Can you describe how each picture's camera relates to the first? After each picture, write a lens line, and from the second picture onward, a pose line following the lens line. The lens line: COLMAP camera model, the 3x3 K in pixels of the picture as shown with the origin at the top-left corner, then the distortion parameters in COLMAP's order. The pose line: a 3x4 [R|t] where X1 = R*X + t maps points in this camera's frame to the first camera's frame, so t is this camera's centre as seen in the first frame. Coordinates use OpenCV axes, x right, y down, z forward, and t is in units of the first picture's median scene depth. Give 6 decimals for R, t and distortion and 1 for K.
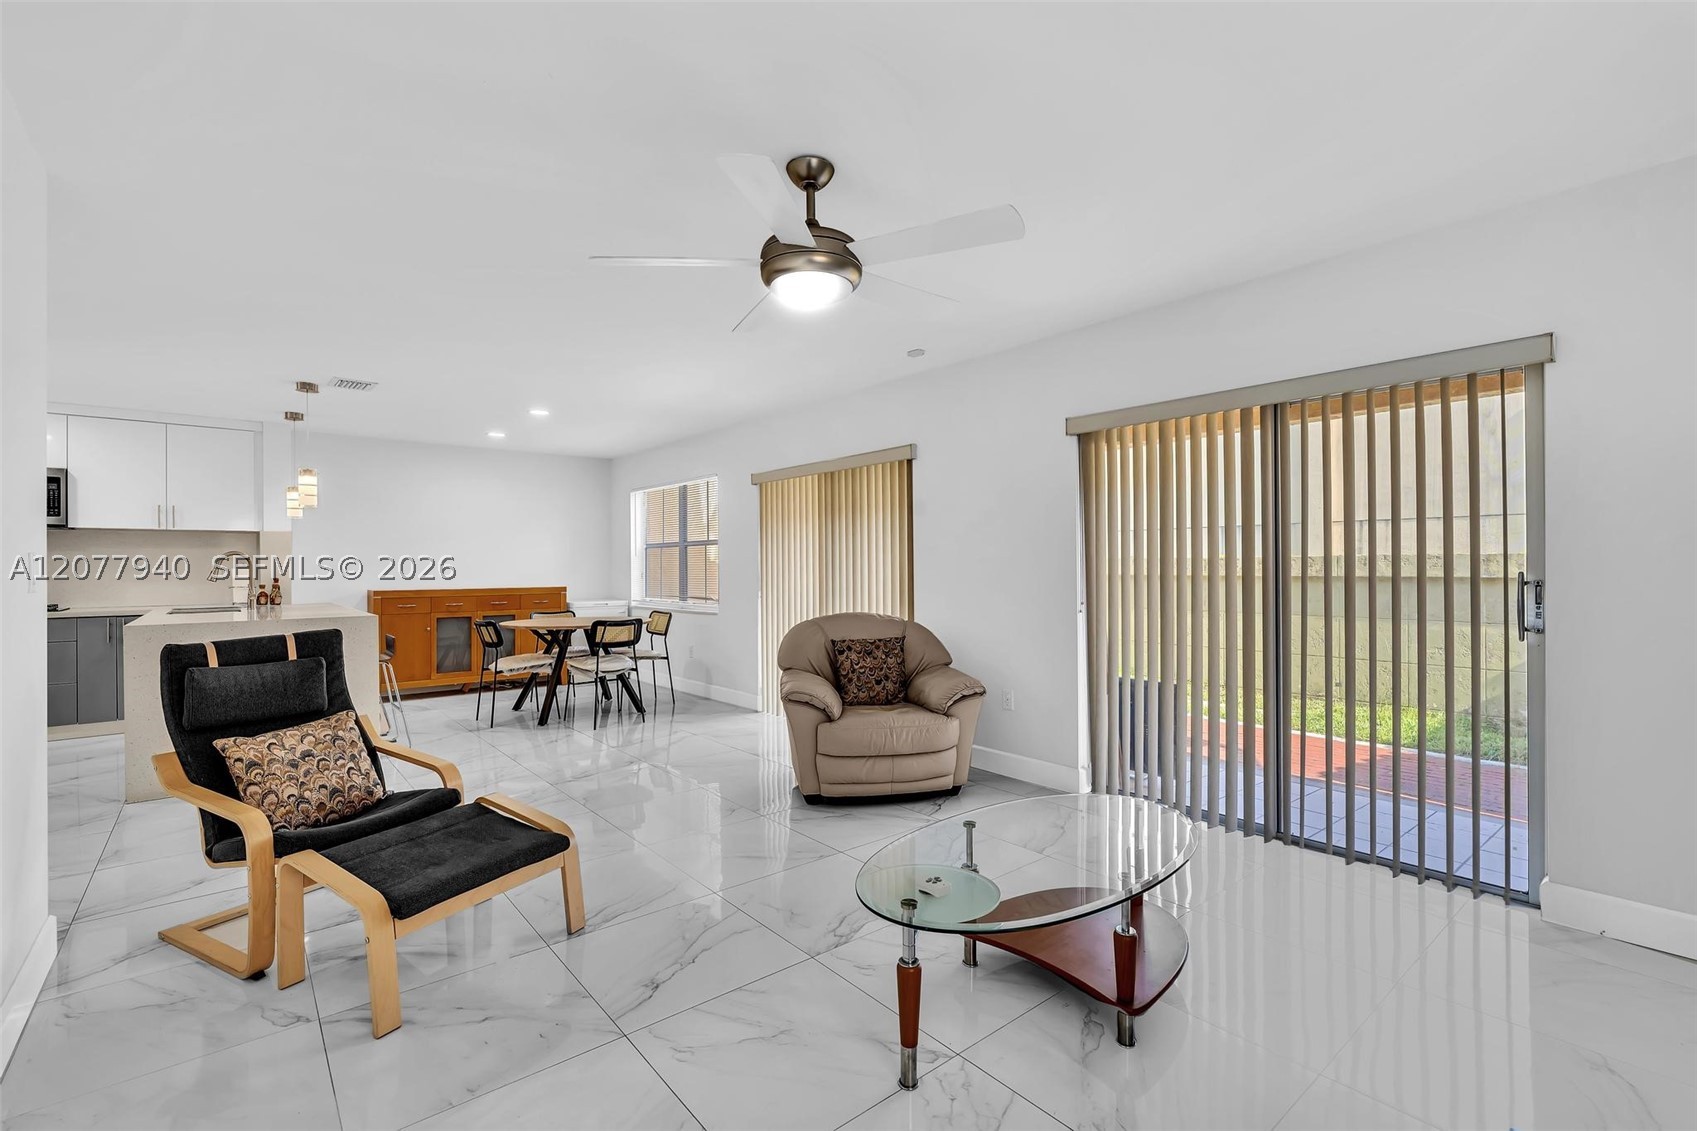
lens RADIAL K [[757.2, 0, 851.3], [0, 757.2, 561.6], [0, 0, 1]] dist [-0.005466, 0.001717]
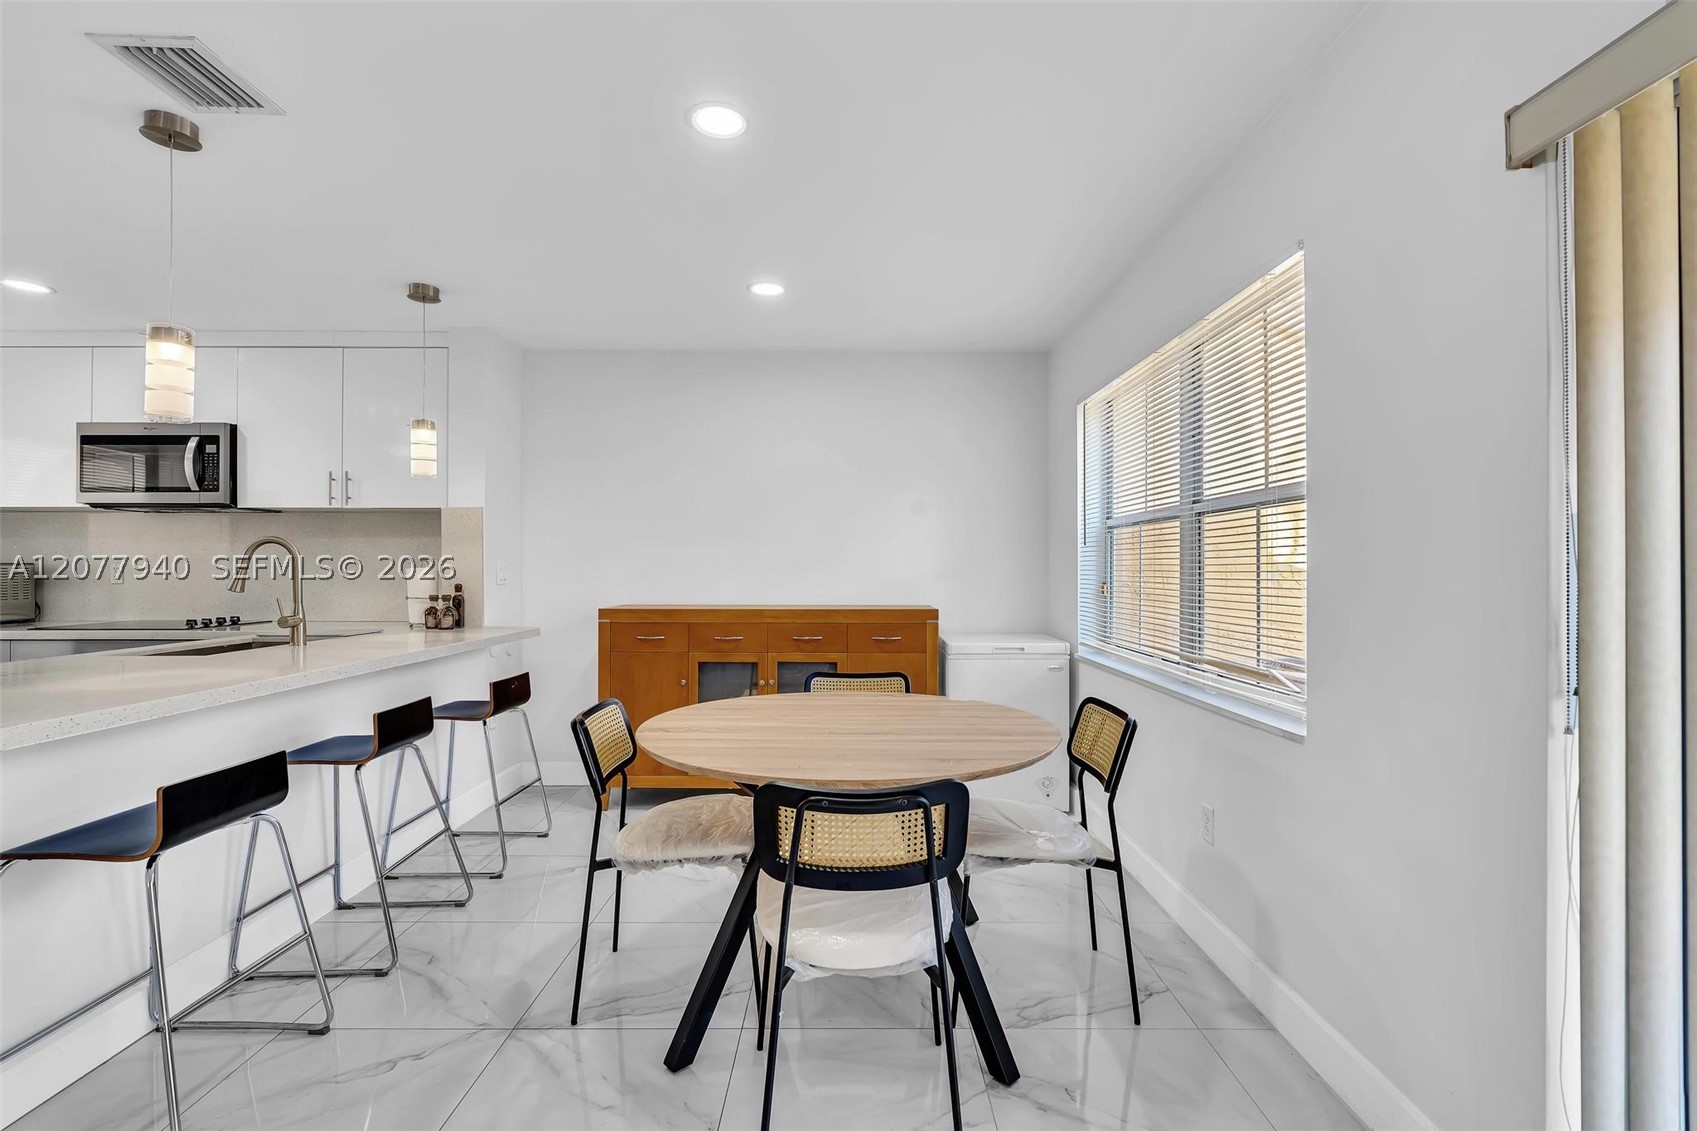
lens RADIAL K [[757.2, 0, 849.0], [0, 757.2, 564.6], [0, 0, 1]] dist [-0.005466, 0.001717]
pose [[0.771769, 0.003094, -0.635895, -0.146779], [-0.002064, 0.999995, 0.002361, 0.004464], [0.635900, -0.000510, 0.771772, 0.771601]]
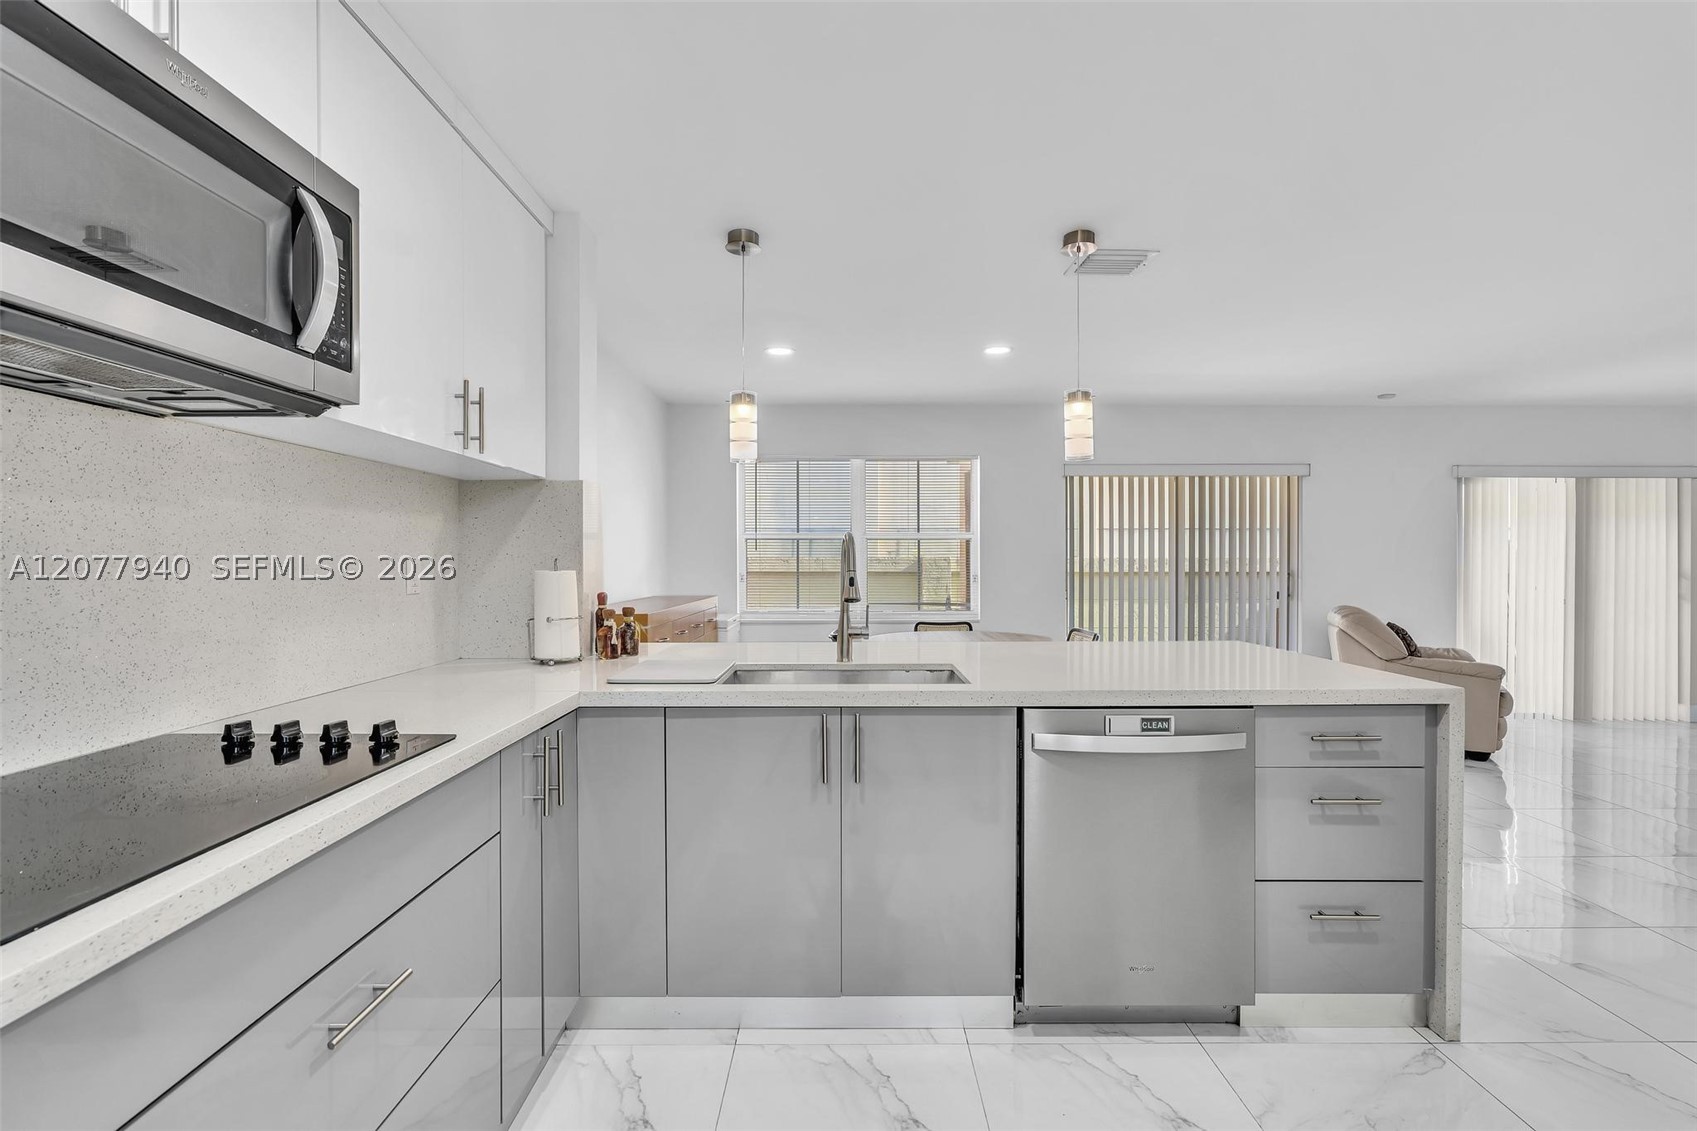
lens RADIAL K [[757.2, 0, 853.6], [0, 757.2, 562.3], [0, 0, 1]] dist [-0.005466, 0.001717]
pose [[0.628799, 0.003832, 0.777558, -1.054504], [-0.008023, 0.999967, 0.001560, 0.003060], [-0.777526, -0.007220, 0.628809, 0.654589]]
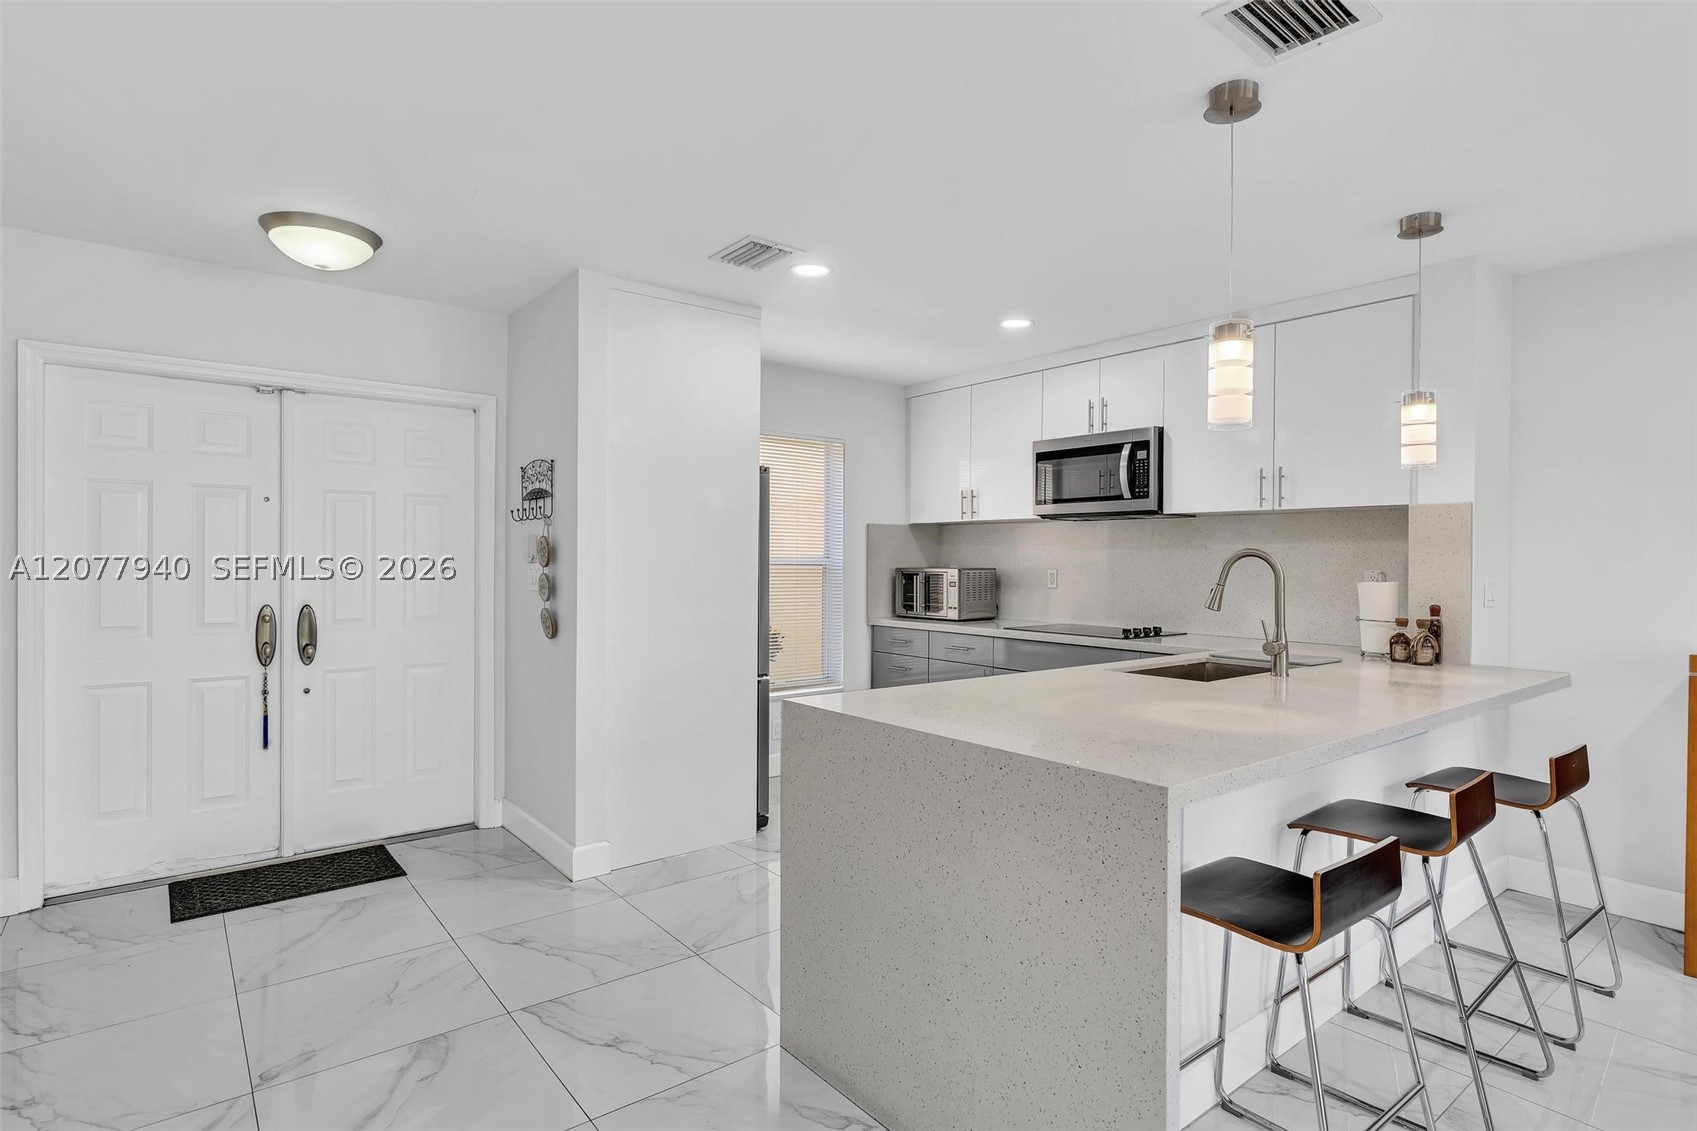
lens RADIAL K [[869.3, 0, 848.1], [0, 869.3, 564.2], [0, 0, 1]] dist [-0.005293, -0.000250]
pose [[-0.017867, 0.010889, -0.999781, -0.248792], [-0.003822, 0.999933, 0.010959, -0.007575], [0.999833, 0.004017, -0.017824, 0.691302]]
